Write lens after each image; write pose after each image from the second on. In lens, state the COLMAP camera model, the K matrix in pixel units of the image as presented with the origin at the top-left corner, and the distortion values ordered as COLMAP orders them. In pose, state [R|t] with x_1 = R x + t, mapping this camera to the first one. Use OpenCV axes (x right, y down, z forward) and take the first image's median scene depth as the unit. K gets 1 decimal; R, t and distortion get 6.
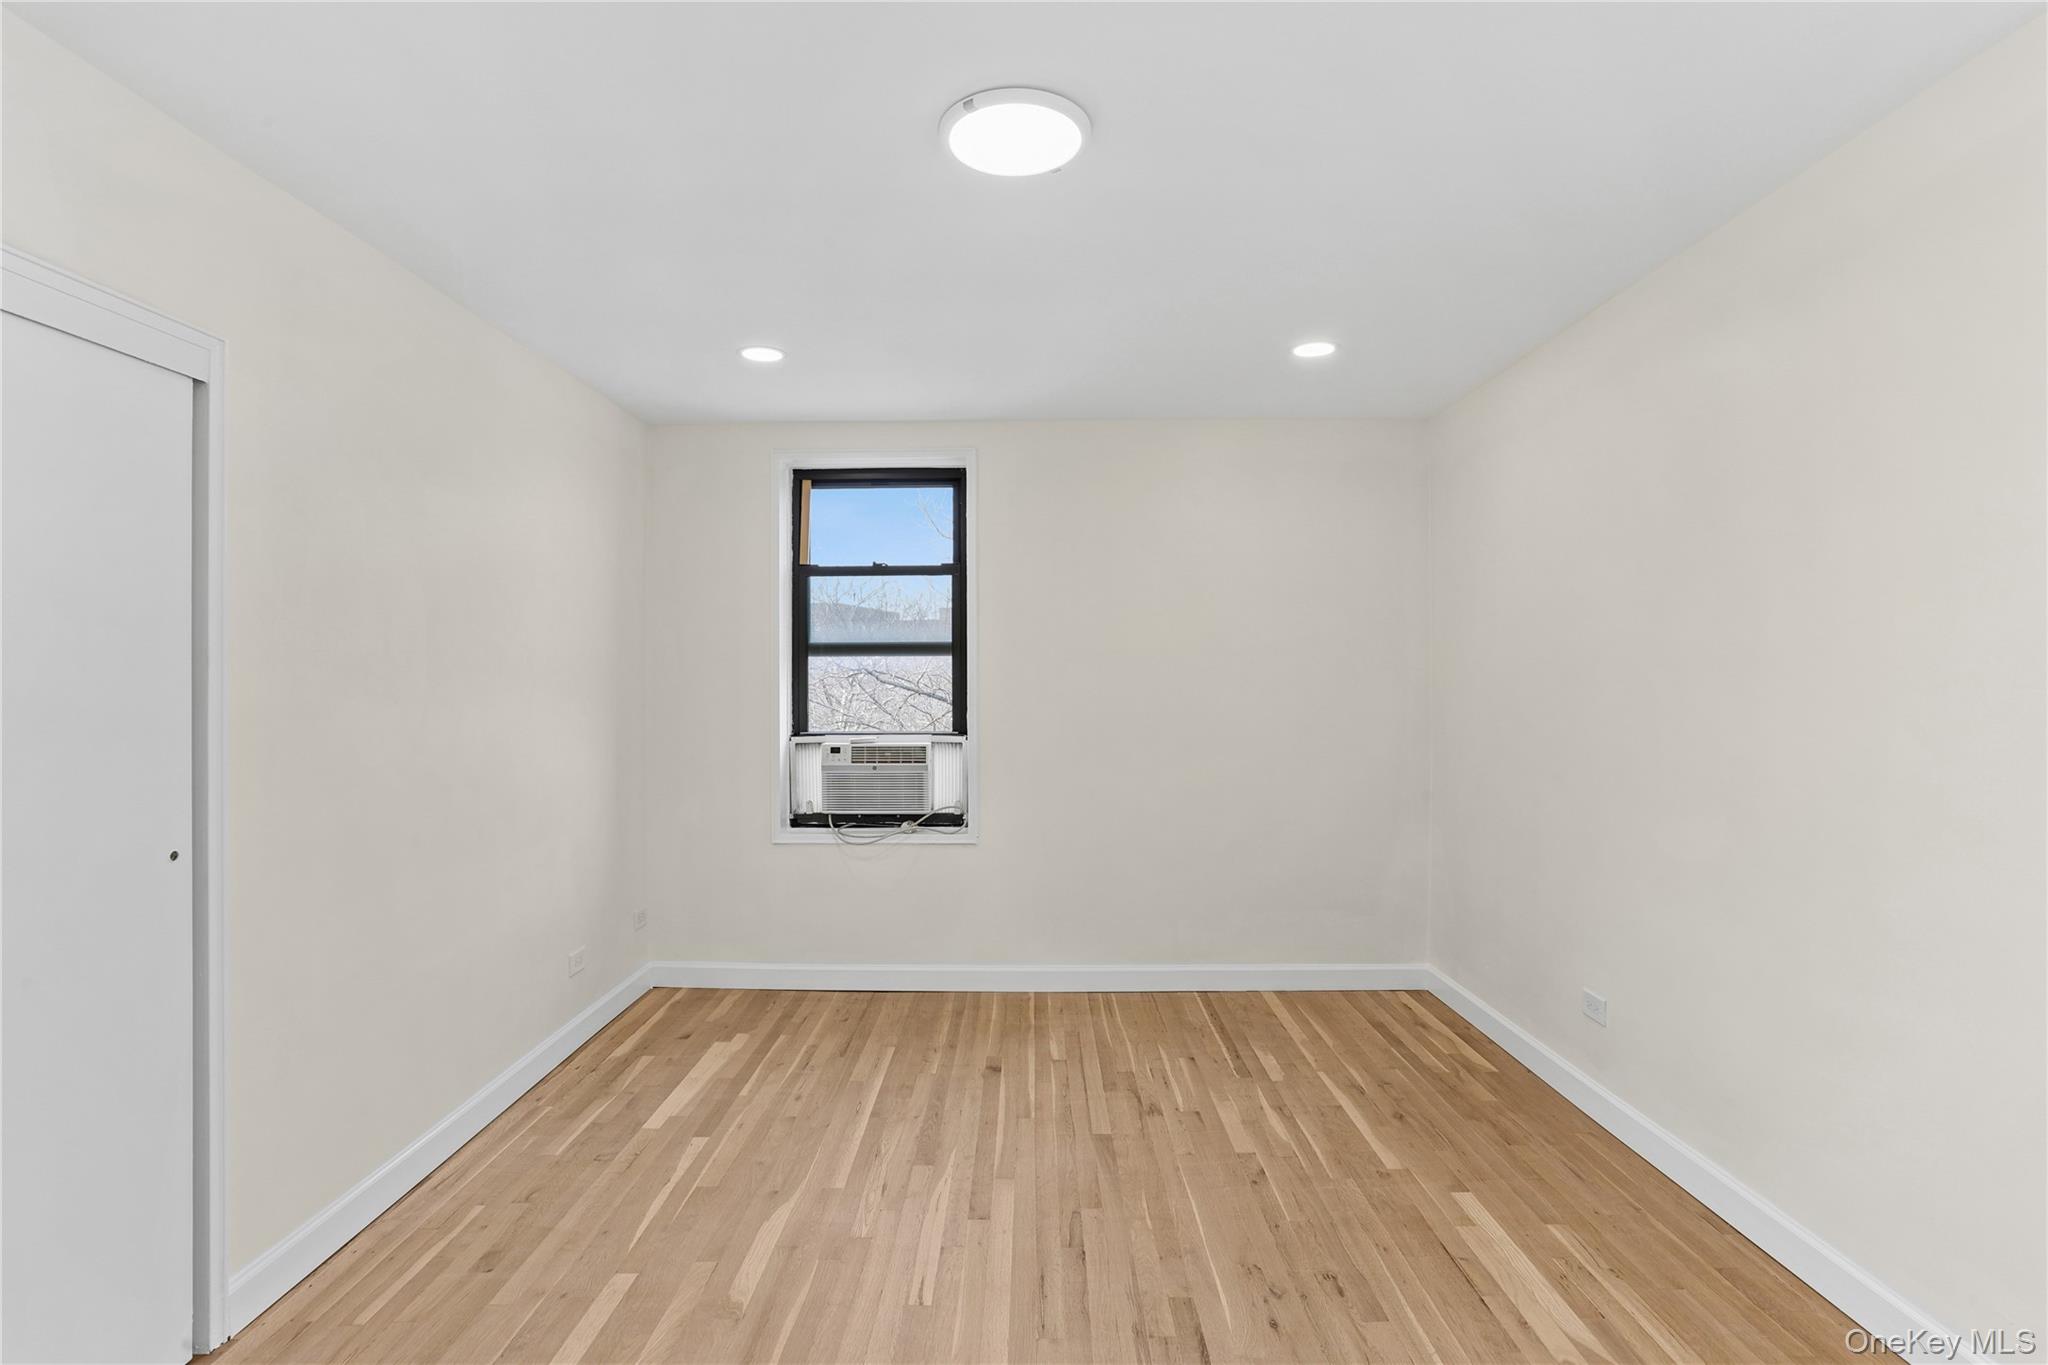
lens RADIAL K [[998.9, 0, 1024.0], [0, 998.9, 682.5], [0, 0, 1]] dist [-0.063387, 0.036584]
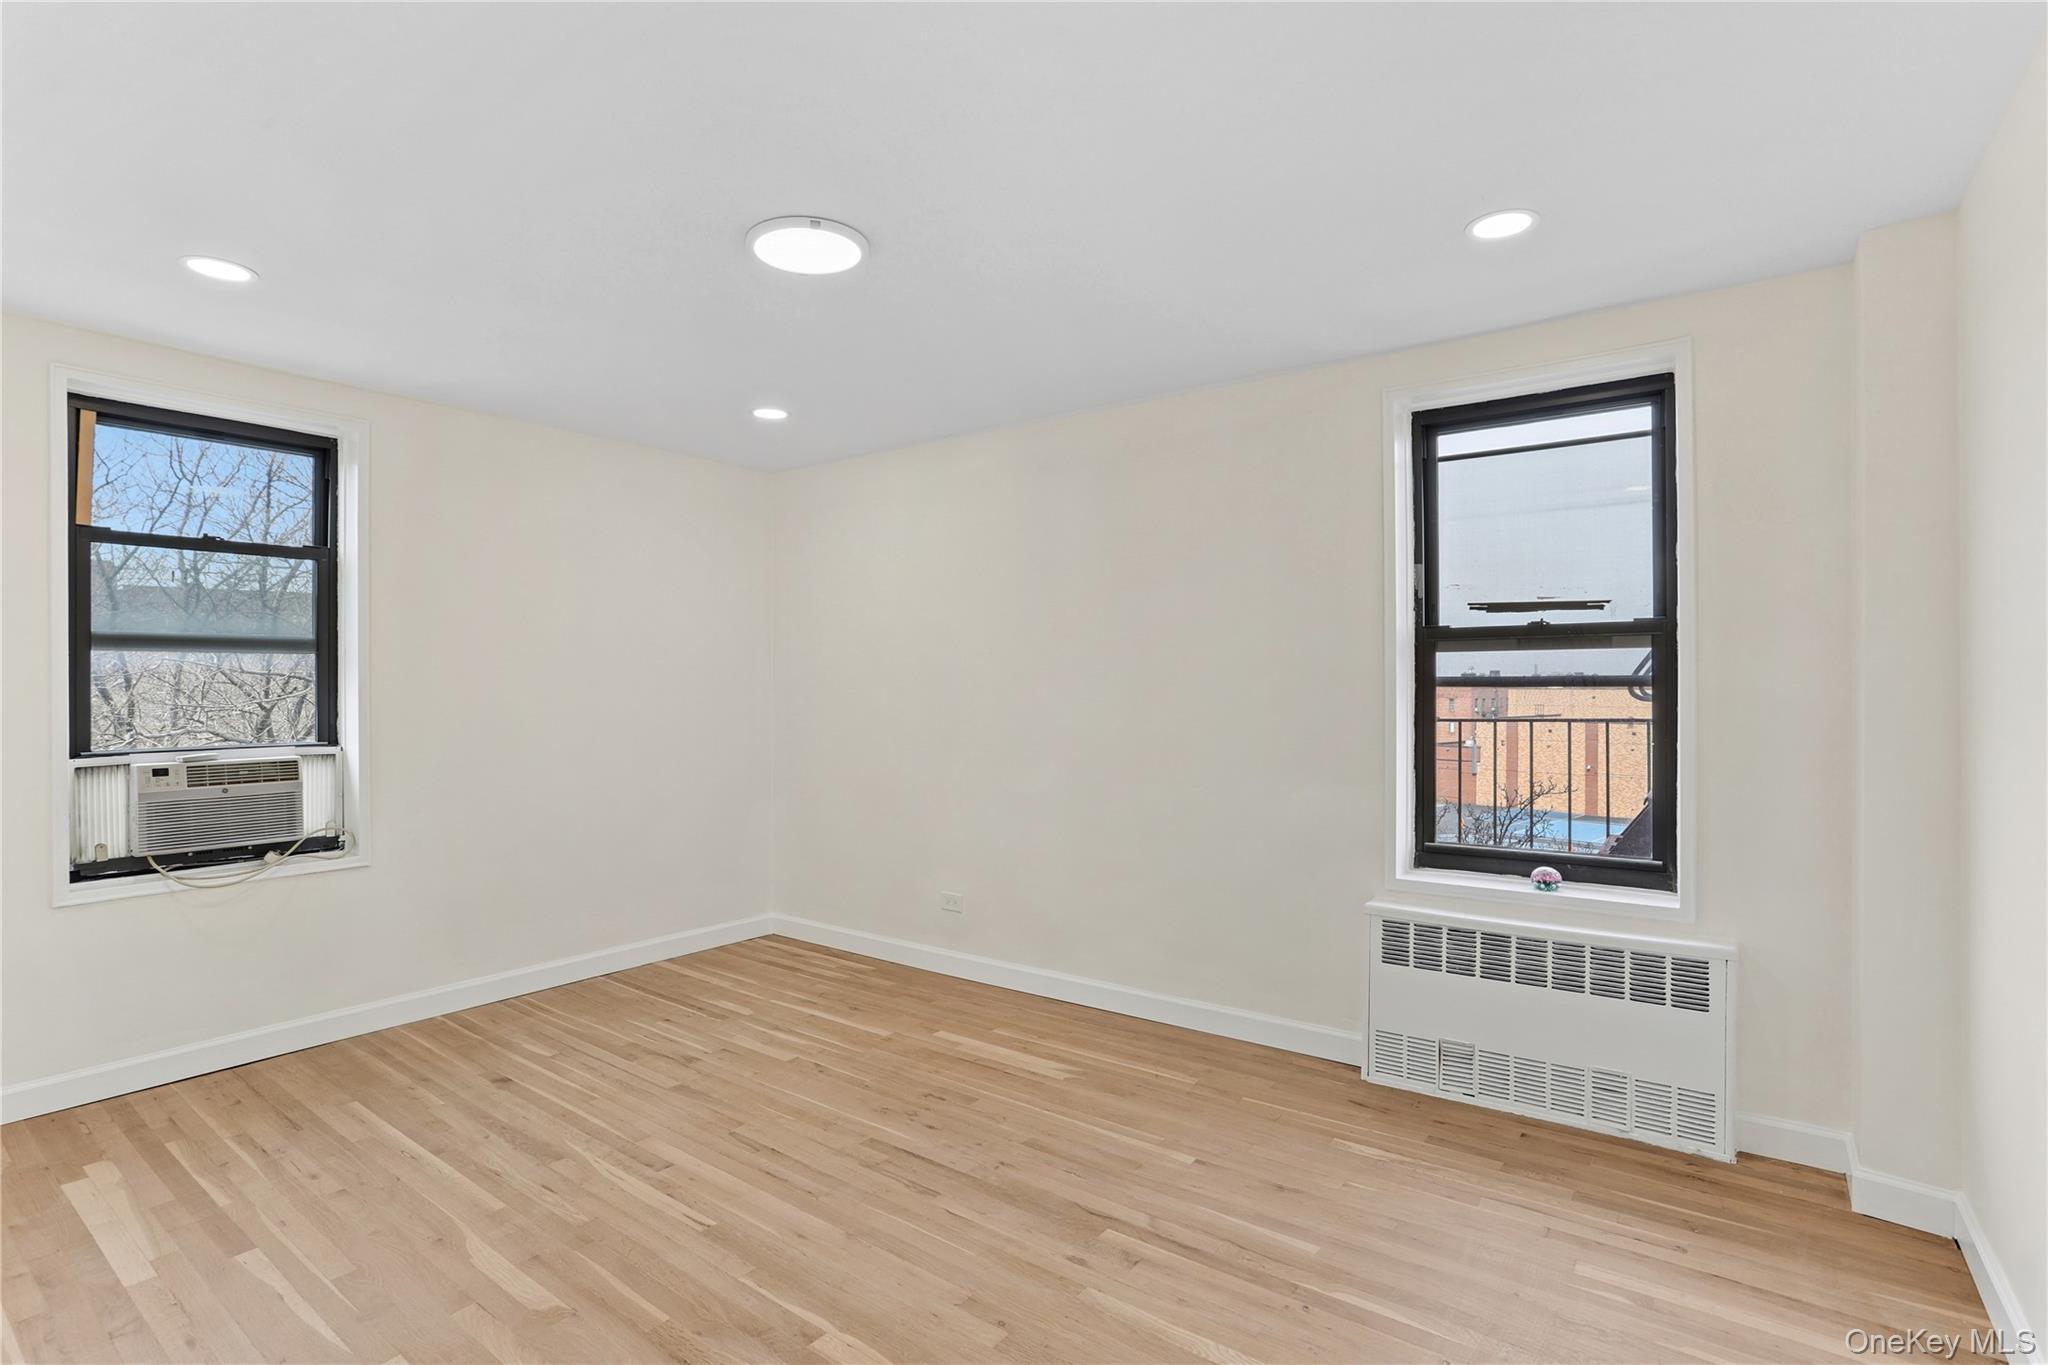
lens RADIAL K [[998.9, 0, 1024.0], [0, 998.9, 682.5], [0, 0, 1]] dist [-0.063387, 0.036584]
pose [[0.582294, 0.003422, 0.812971, -0.450132], [-0.001515, 0.999994, -0.003124, -0.000570], [-0.812977, 0.000587, 0.582295, 0.015480]]
